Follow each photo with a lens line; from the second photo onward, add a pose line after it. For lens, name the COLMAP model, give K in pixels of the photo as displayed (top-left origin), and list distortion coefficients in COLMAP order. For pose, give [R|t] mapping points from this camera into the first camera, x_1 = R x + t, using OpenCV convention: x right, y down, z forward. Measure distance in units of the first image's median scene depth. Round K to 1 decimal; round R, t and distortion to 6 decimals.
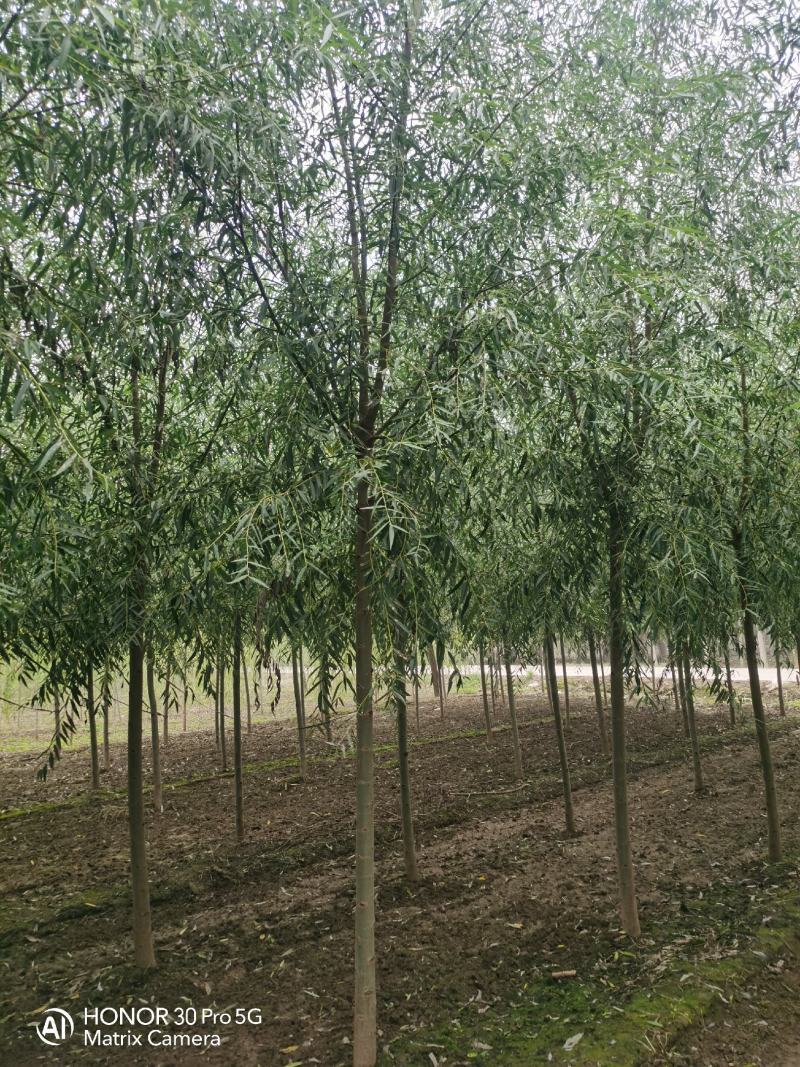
lens RADIAL K [[771.6, 0, 402.5], [0, 771.6, 529.8], [0, 0, 1]] dist [-0.005277, -0.012545]
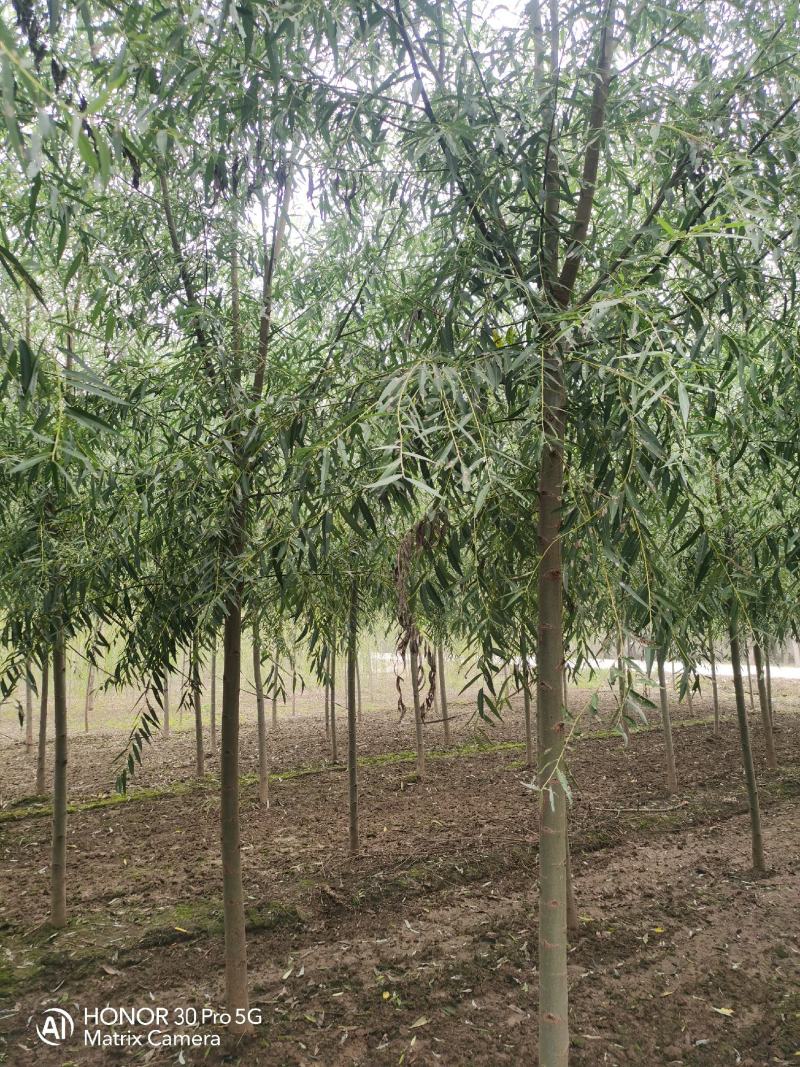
lens RADIAL K [[771.6, 0, 397.6], [0, 771.6, 534.4], [0, 0, 1]] dist [-0.005277, -0.012545]
pose [[0.989589, 0.013369, -0.143303, -0.055085], [-0.010517, 0.999732, 0.020638, 0.037542], [0.143540, -0.018916, 0.989464, 0.202002]]
